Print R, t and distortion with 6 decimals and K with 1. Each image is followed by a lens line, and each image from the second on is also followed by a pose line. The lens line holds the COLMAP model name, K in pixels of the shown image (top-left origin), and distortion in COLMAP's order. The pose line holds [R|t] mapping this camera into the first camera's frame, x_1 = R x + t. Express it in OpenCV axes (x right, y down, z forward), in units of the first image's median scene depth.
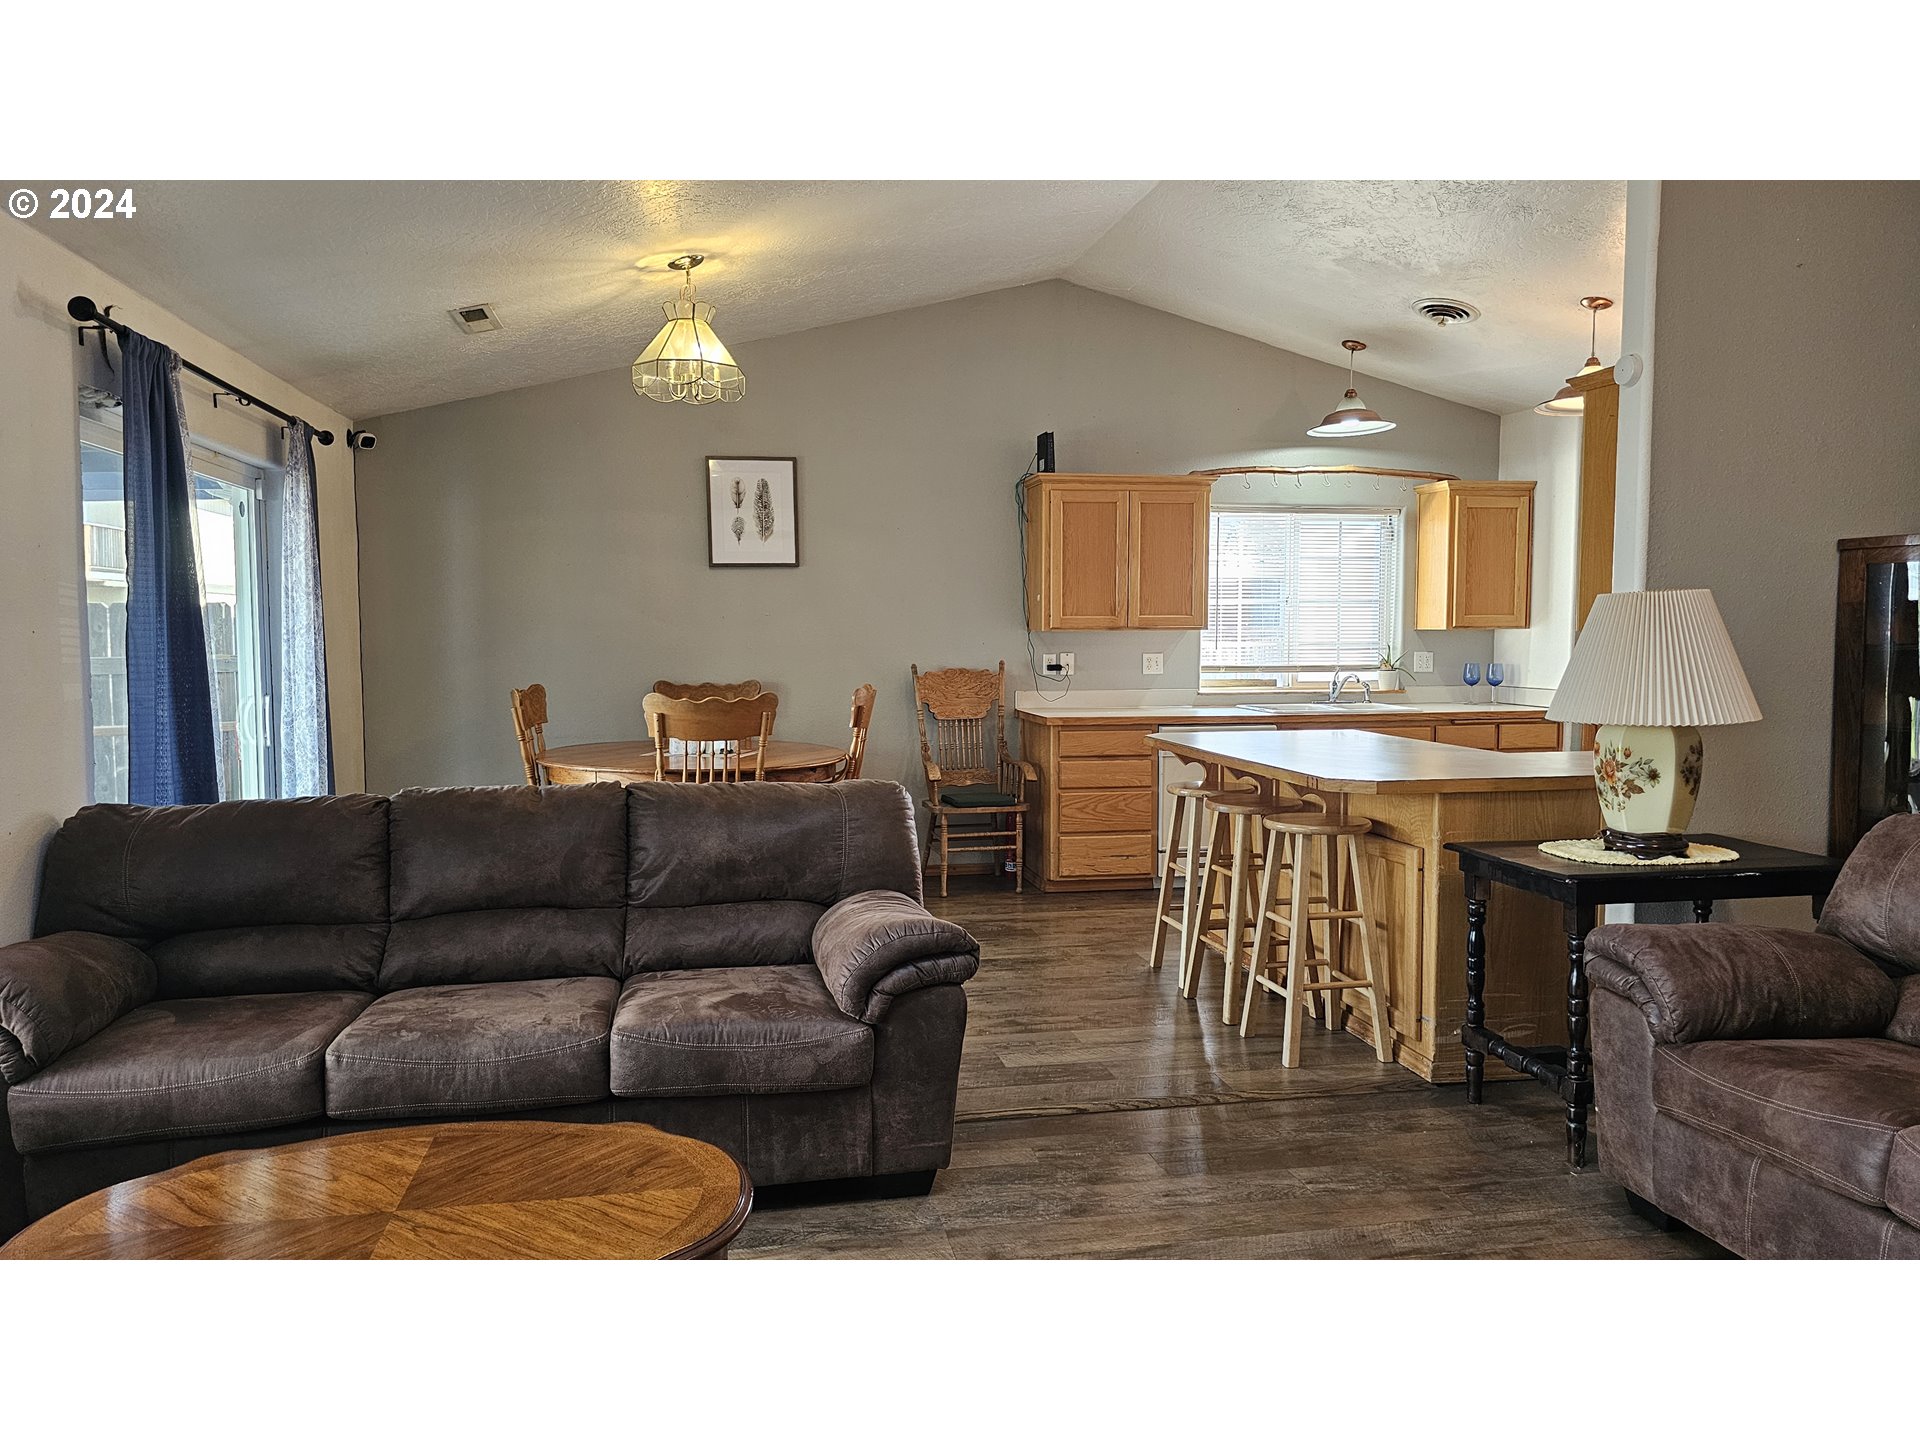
lens RADIAL K [[1295.8, 0, 951.3], [0, 1295.8, 708.3], [0, 0, 1]] dist [0.076269, -0.075785]
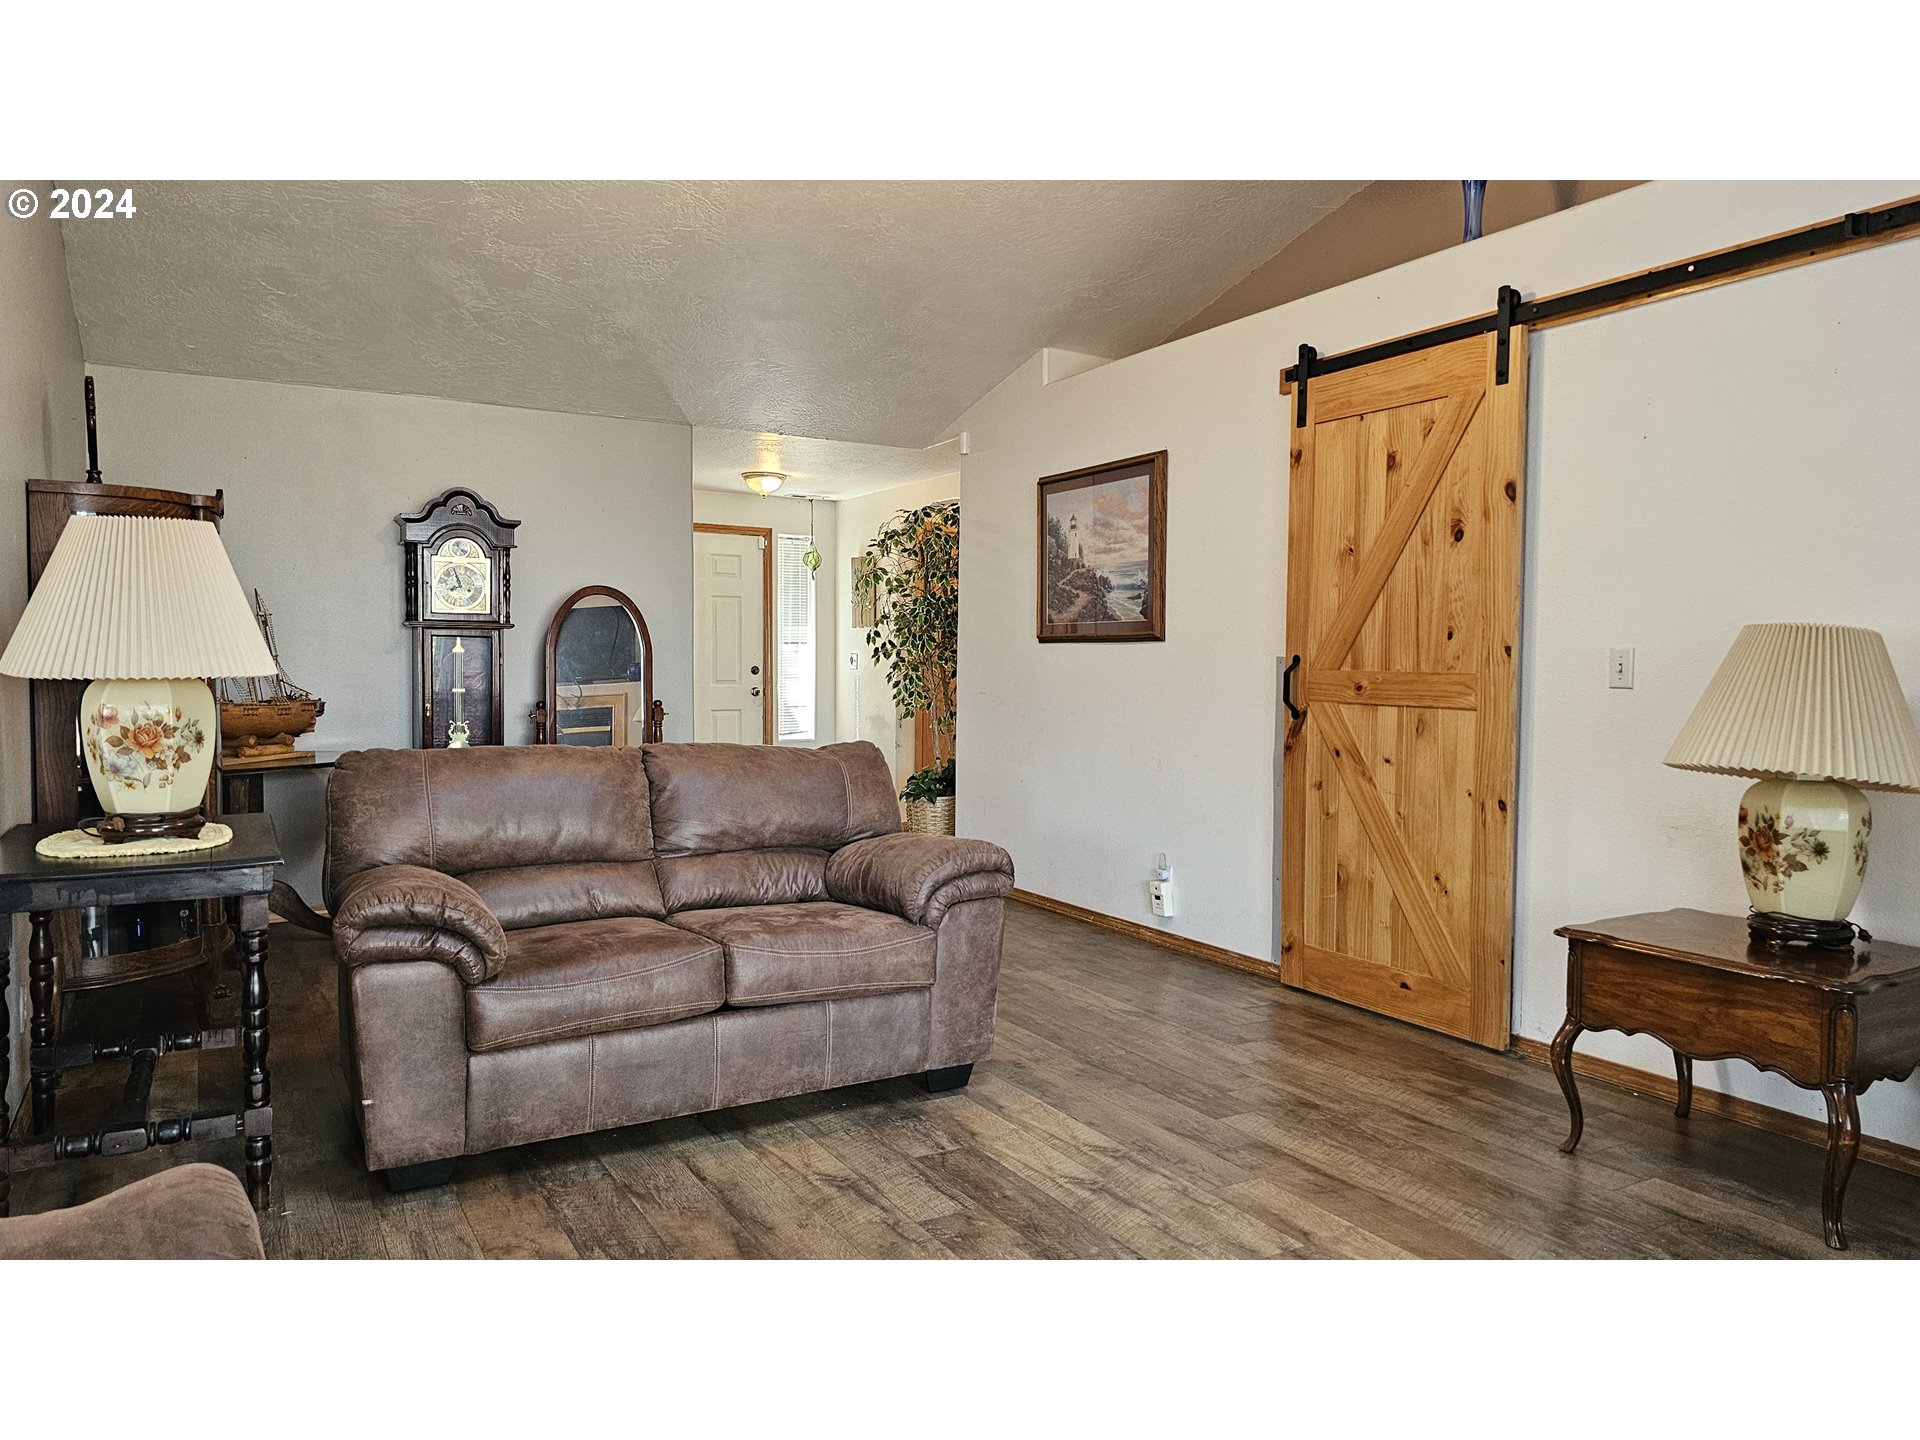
lens RADIAL K [[1291.7, 0, 945.4], [0, 1291.7, 718.5], [0, 0, 1]] dist [0.067049, -0.055156]
pose [[-0.310774, -0.042682, 0.949525, -0.219745], [0.050220, 0.996859, 0.061246, 0.005660], [-0.949156, 0.066719, -0.307654, 0.424650]]
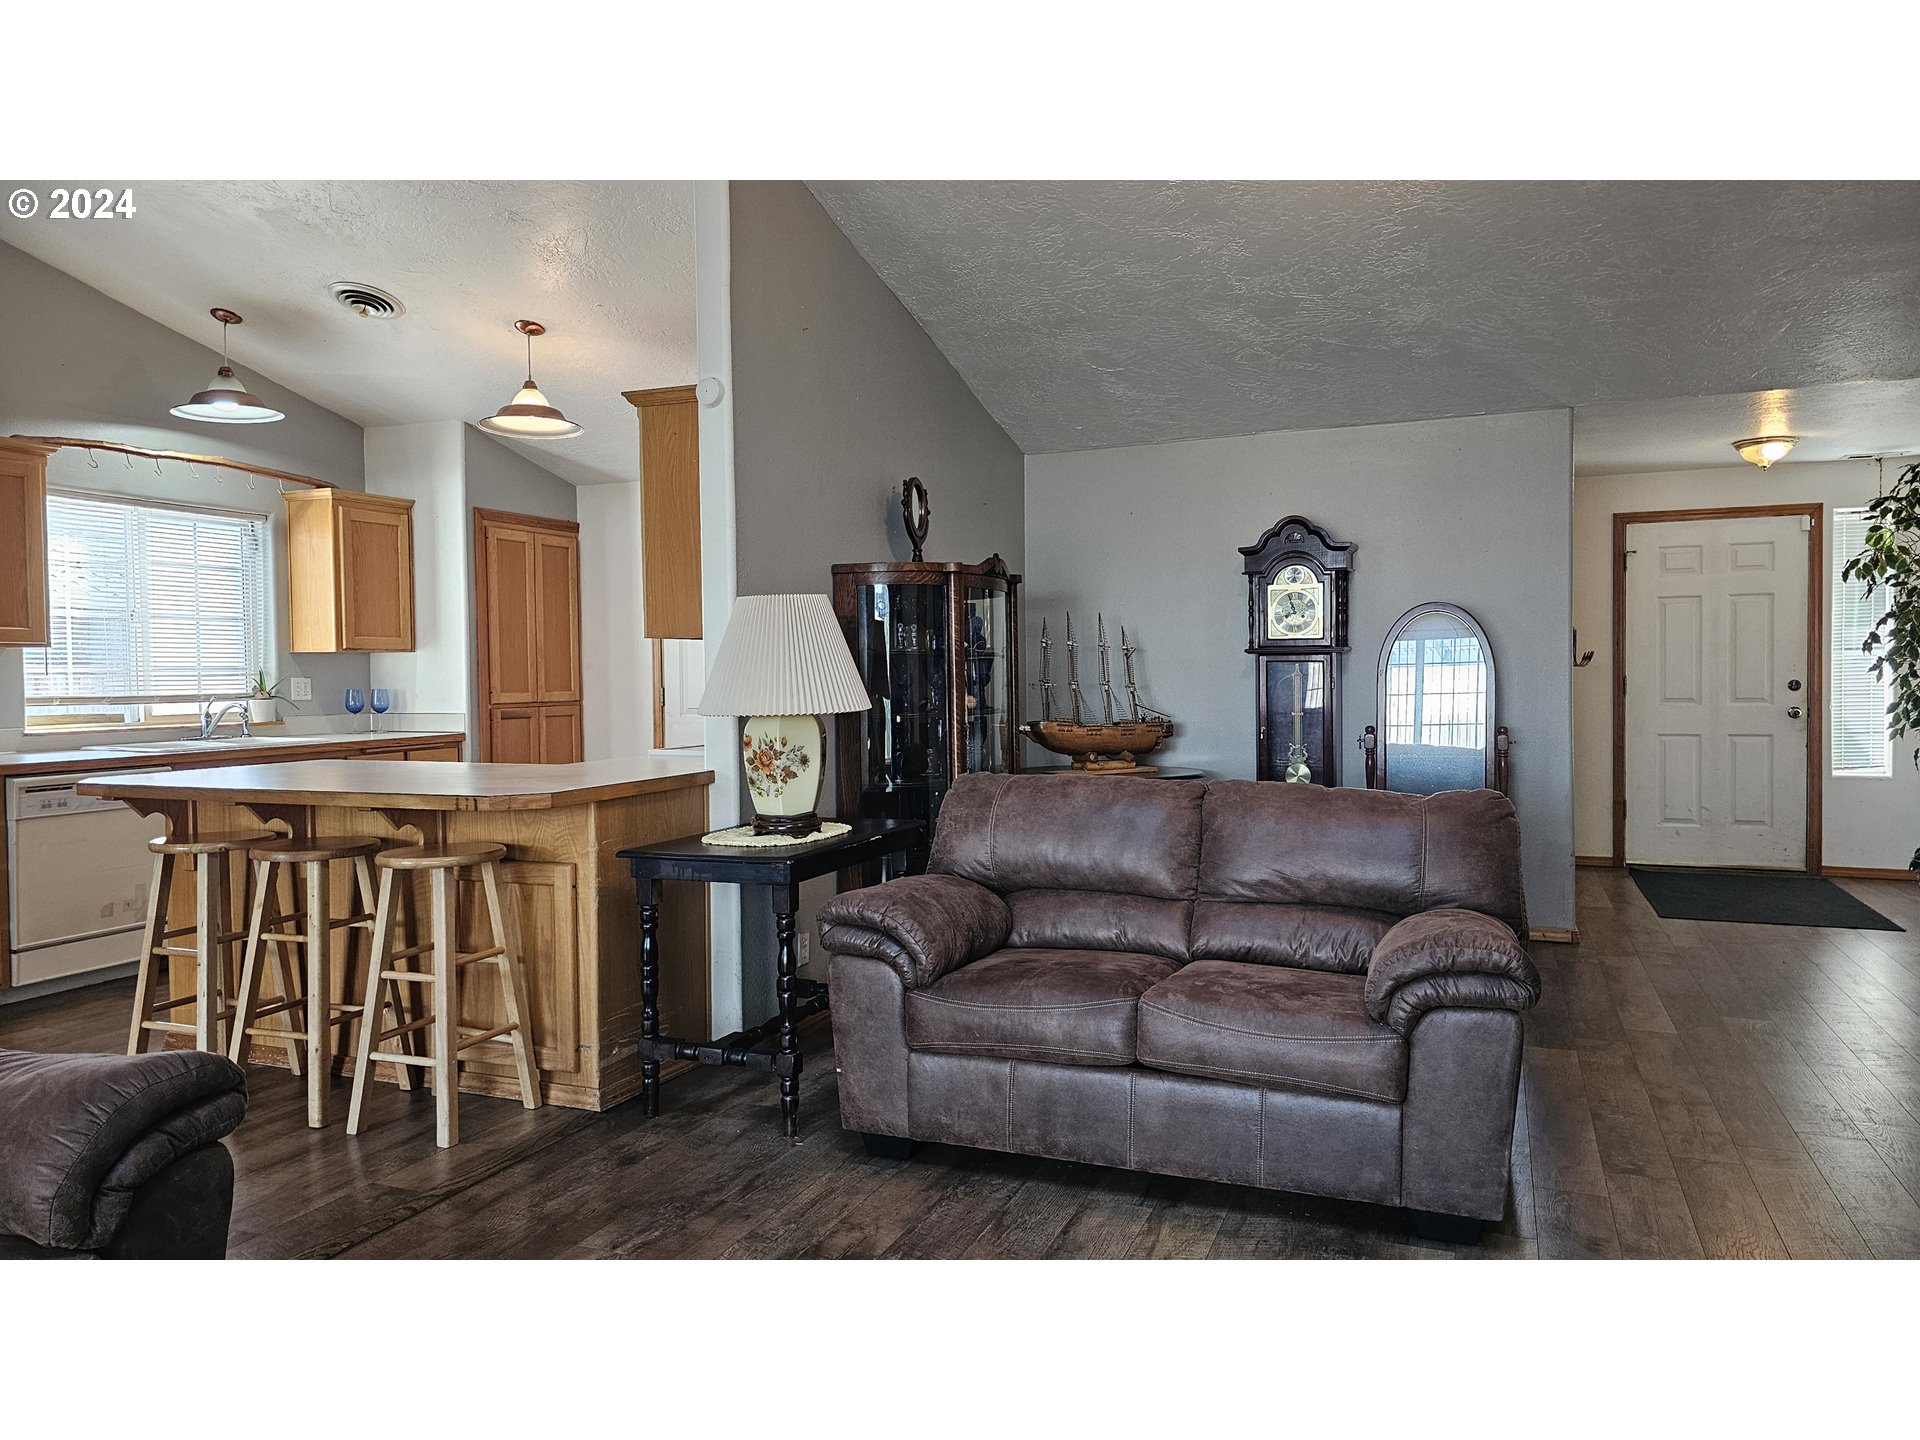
lens RADIAL K [[1295.8, 0, 951.3], [0, 1295.8, 708.3], [0, 0, 1]] dist [0.076269, -0.075785]
pose [[0.558393, -0.029427, 0.829055, -0.156553], [0.060450, 0.998157, -0.005285, 0.010844], [-0.827371, 0.053067, 0.559143, 0.152873]]
